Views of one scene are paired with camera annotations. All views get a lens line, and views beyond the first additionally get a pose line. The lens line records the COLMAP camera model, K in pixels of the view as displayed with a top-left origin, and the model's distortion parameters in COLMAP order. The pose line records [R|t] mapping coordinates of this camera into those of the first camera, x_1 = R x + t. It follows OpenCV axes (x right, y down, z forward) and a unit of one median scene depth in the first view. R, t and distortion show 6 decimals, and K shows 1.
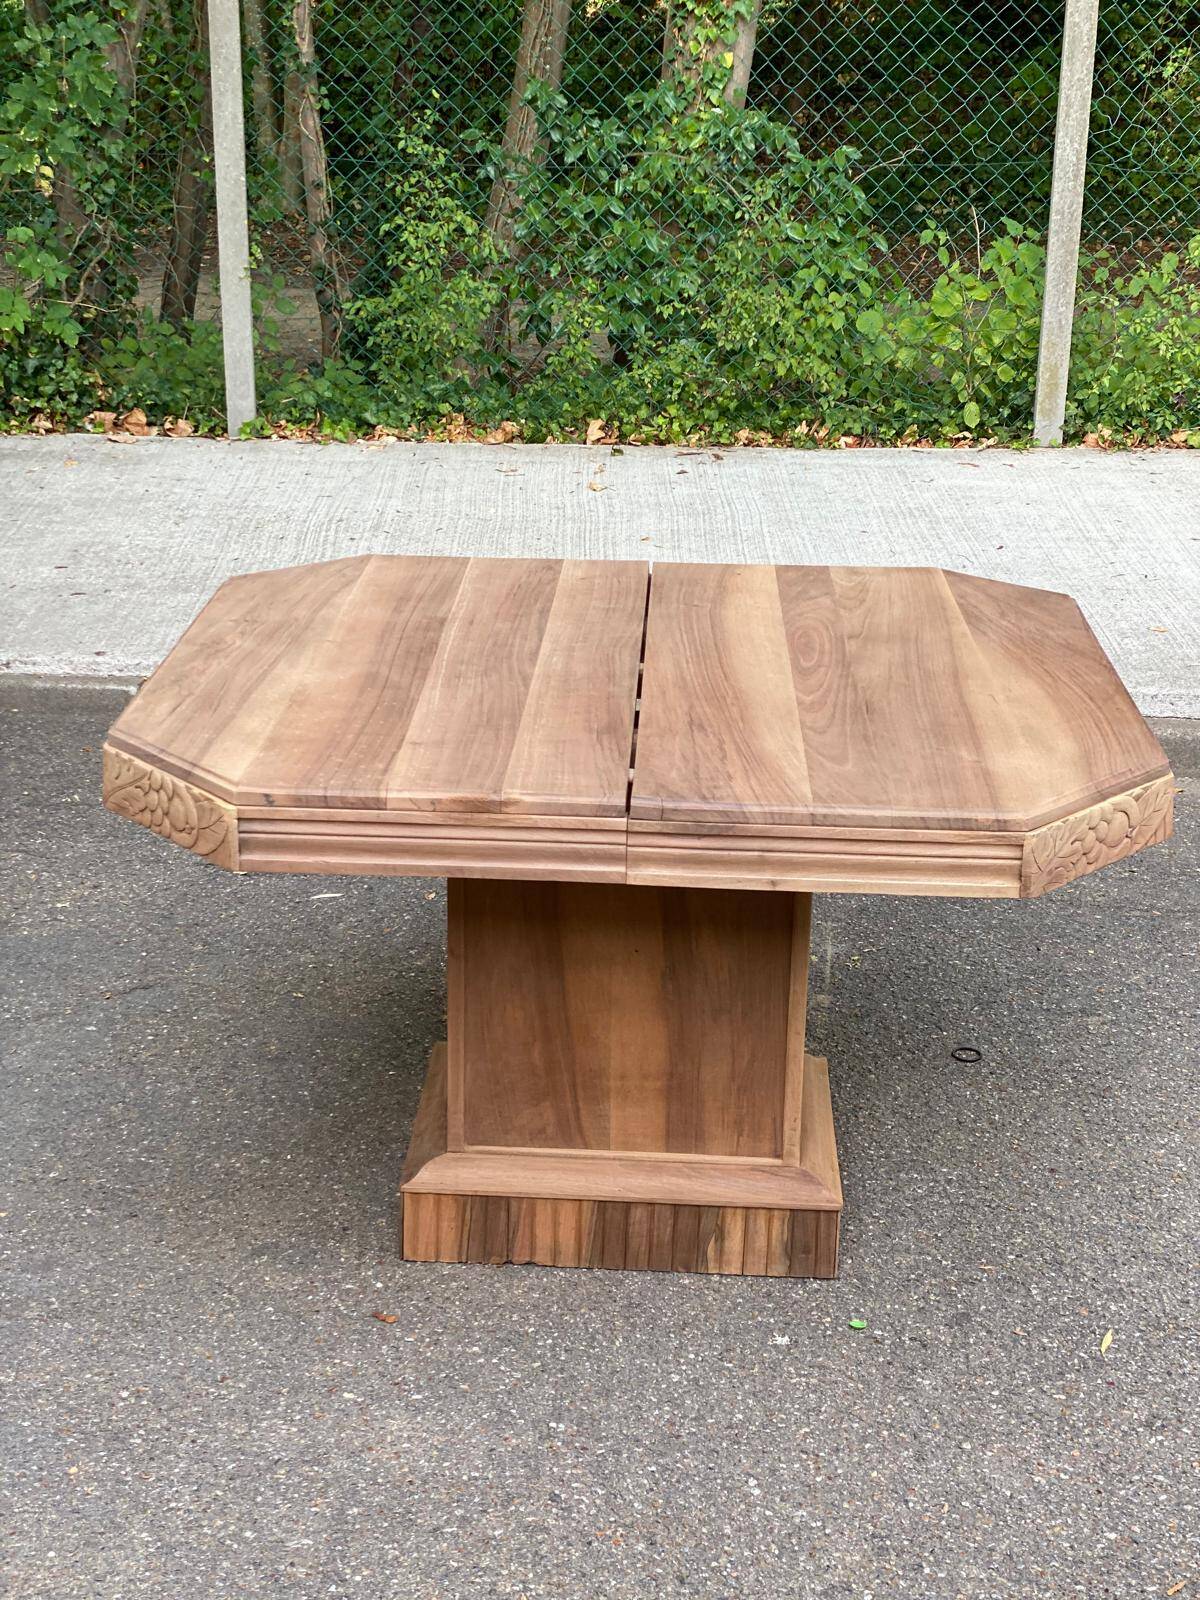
lens RADIAL K [[2373.2, 0, 569.3], [0, 2373.2, 803.3], [0, 0, 1]] dist [0.127225, 0.000000]
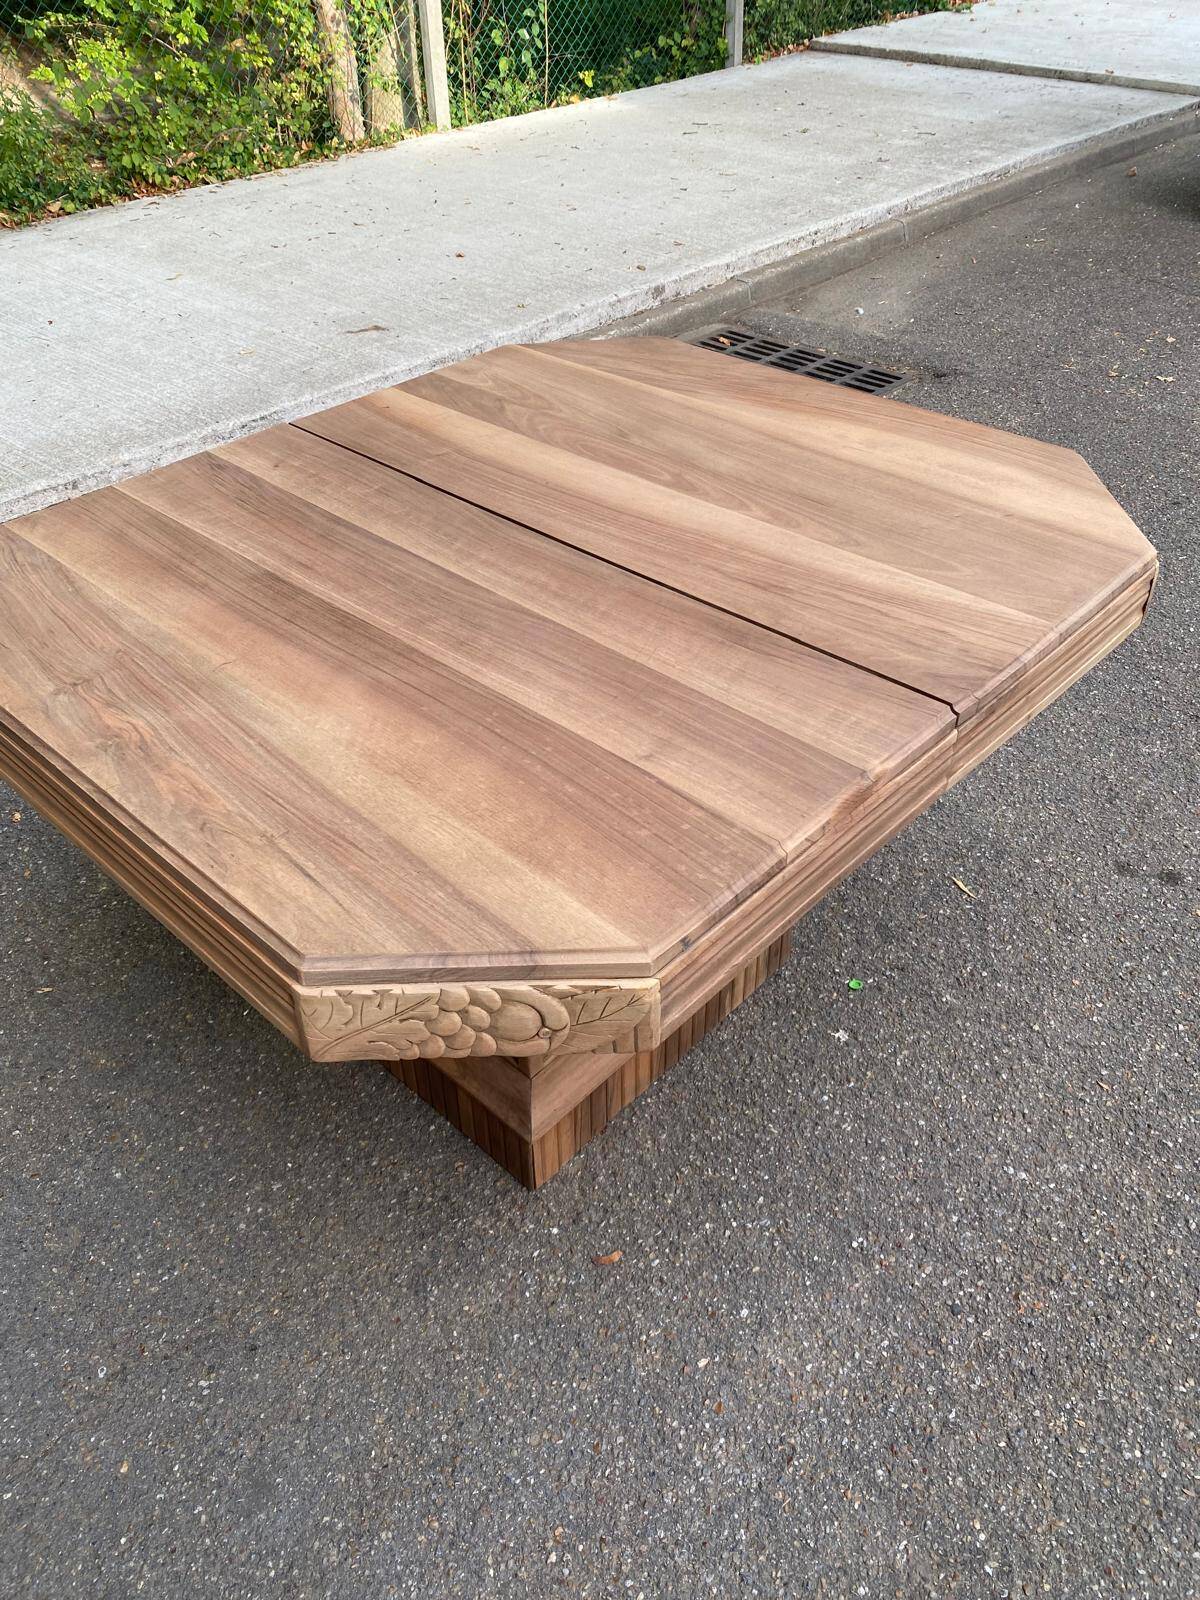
lens RADIAL K [[1222.2, 0, 596.6], [0, 1222.2, 776.5], [0, 0, 1]] dist [0.012897, -0.013709]
pose [[0.649234, -0.487125, 0.584127, -0.270991], [0.286897, 0.868106, 0.405070, -0.161740], [-0.704404, -0.095401, 0.703359, 0.640529]]
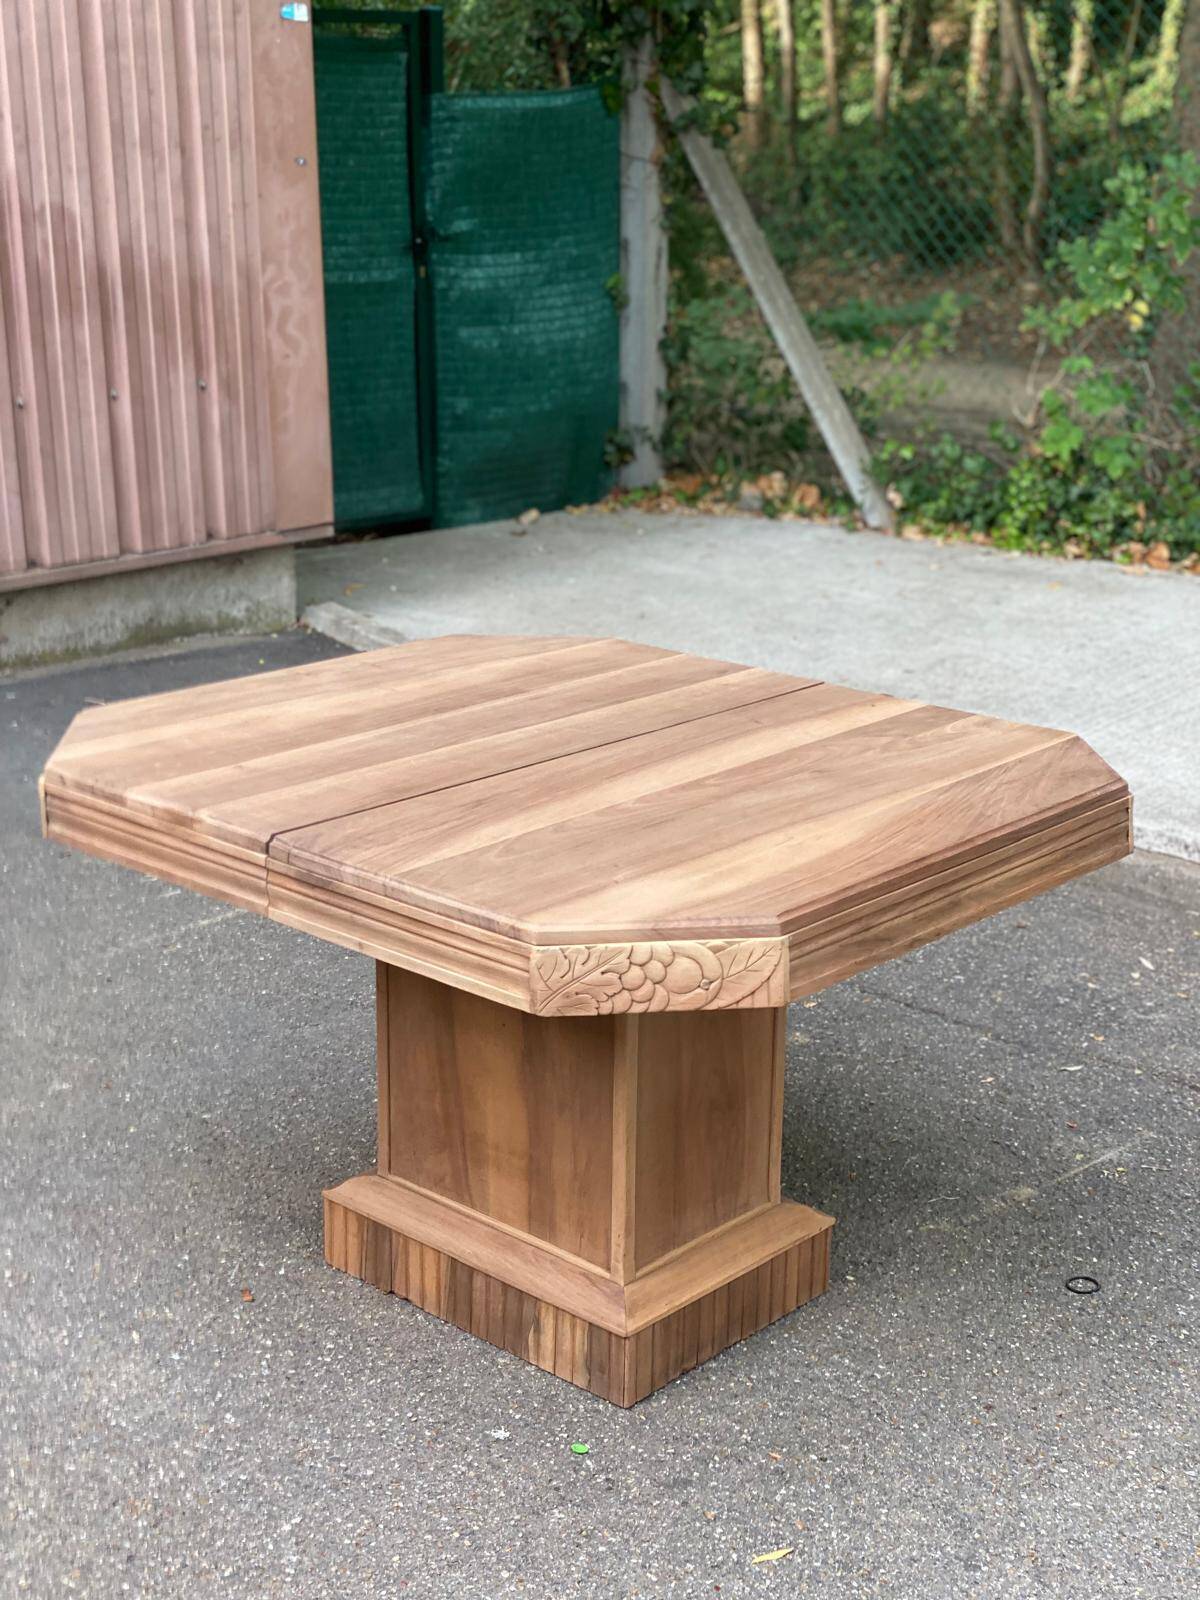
lens RADIAL K [[2373.2, 0, 596.4], [0, 2373.2, 835.7], [0, 0, 1]] dist [0.127225, 0.000000]
pose [[0.775219, 0.186315, -0.603591, 0.646199], [-0.214977, 0.976292, 0.025255, -0.050697], [0.593987, 0.110180, 0.796894, 0.191906]]
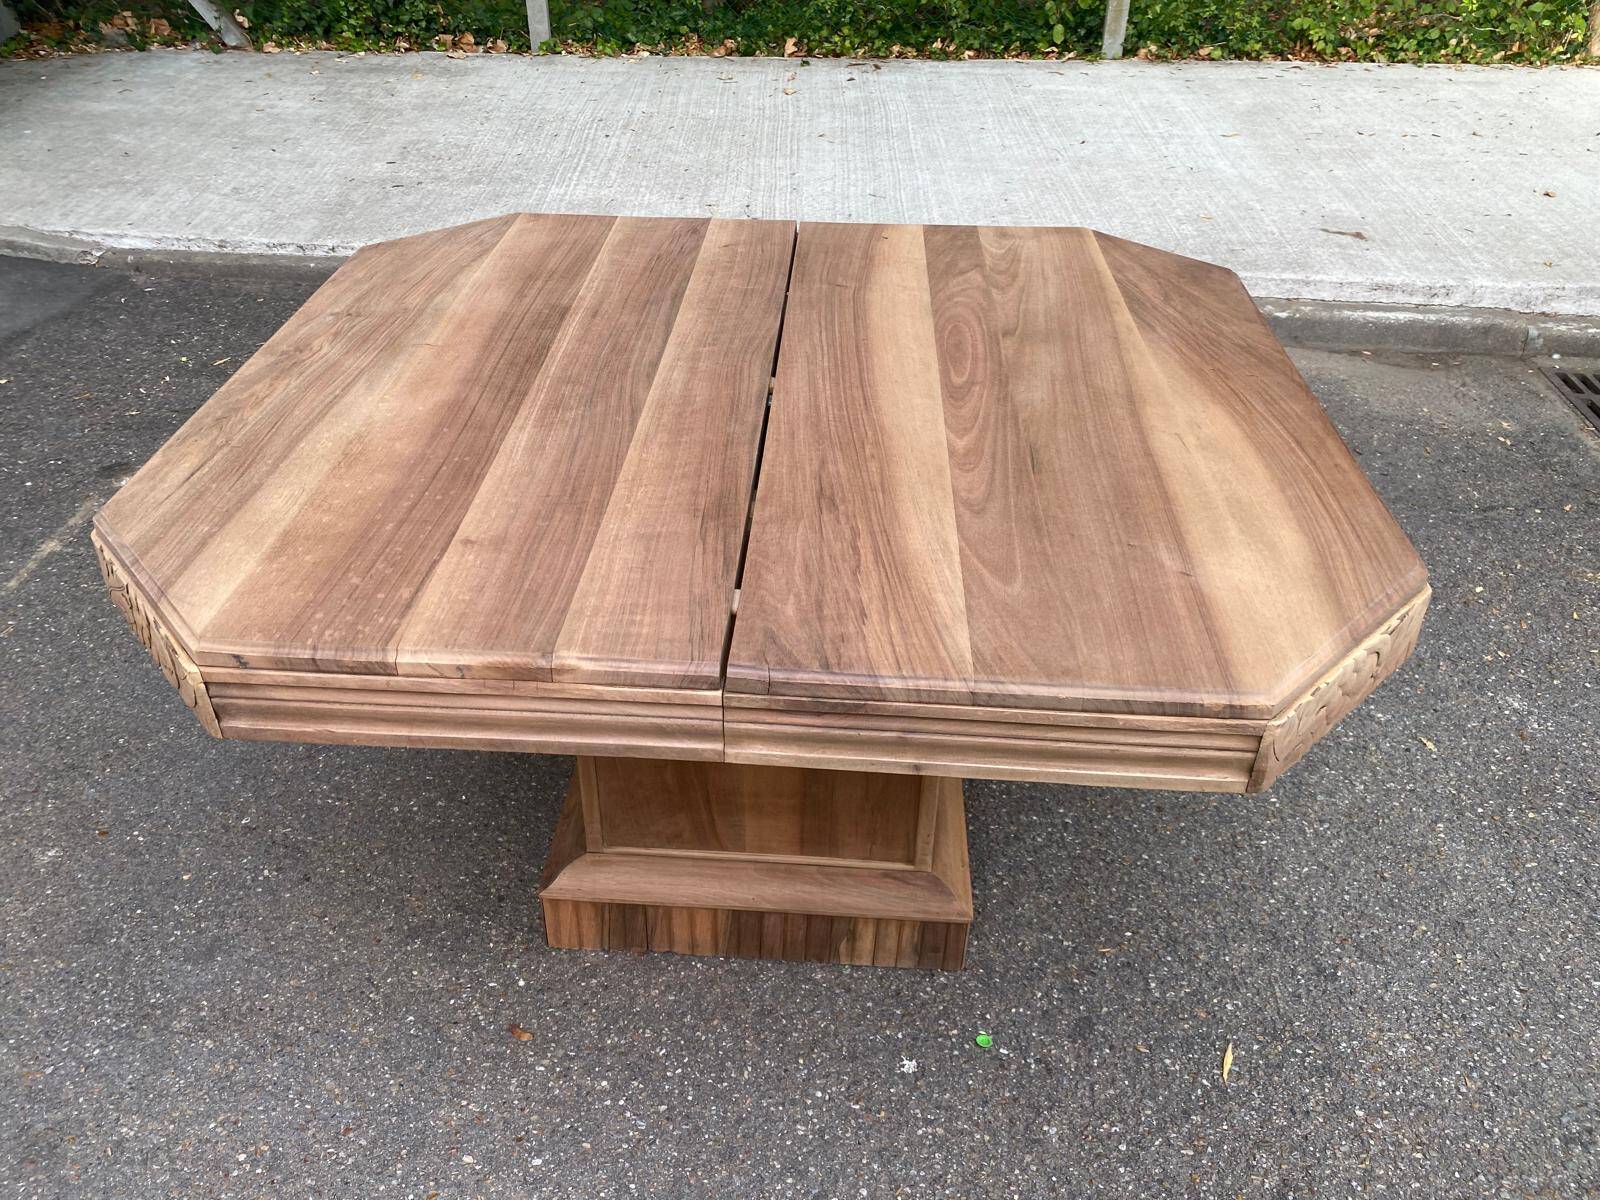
lens RADIAL K [[1222.2, 0, 779.2], [0, 1222.2, 593.0], [0, 0, 1]] dist [0.012897, -0.013709]
pose [[0.999882, 0.002671, -0.015152, 0.039353], [0.001547, 0.962367, 0.271749, -0.104118], [0.015308, -0.271740, 0.962249, 0.530268]]
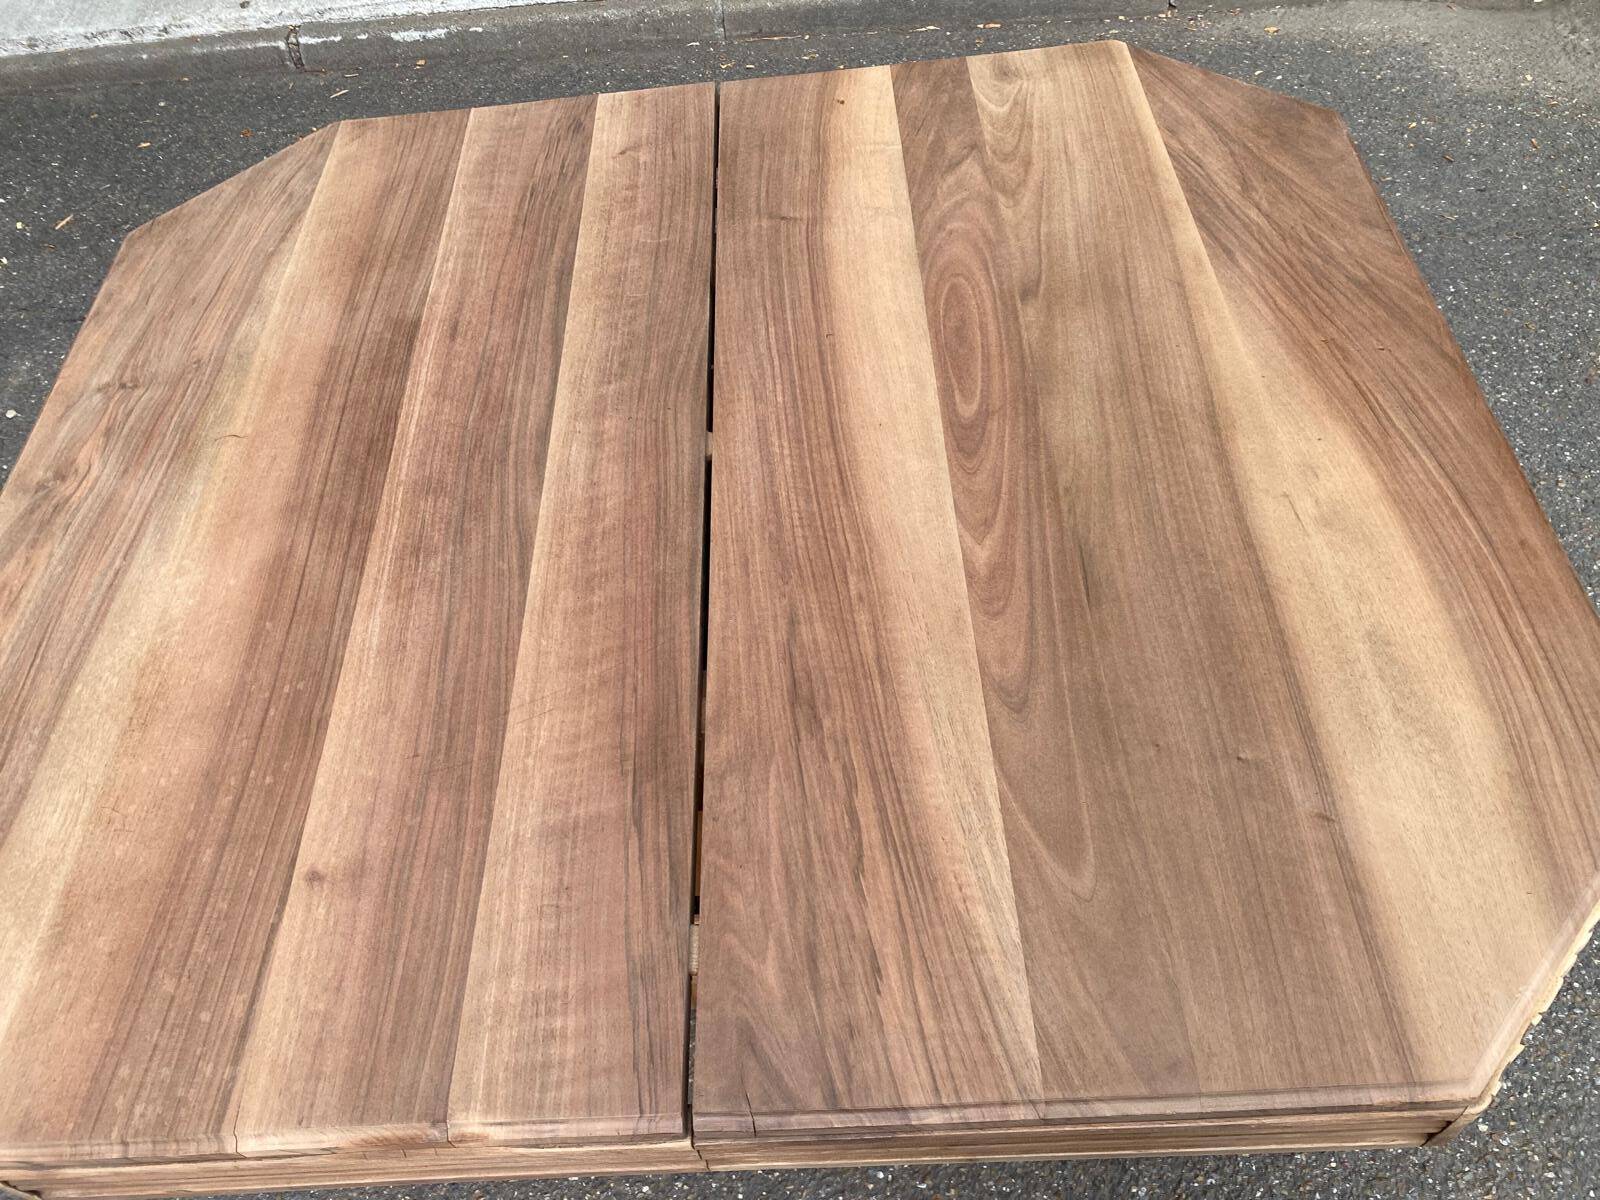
lens RADIAL K [[1222.2, 0, 782.0], [0, 1222.2, 607.7], [0, 0, 1]] dist [0.012897, -0.013709]
pose [[0.991315, -0.122606, -0.047565, 0.058974], [0.128439, 0.824924, 0.550457, -0.196405], [-0.028252, -0.551786, 0.833507, 0.689895]]
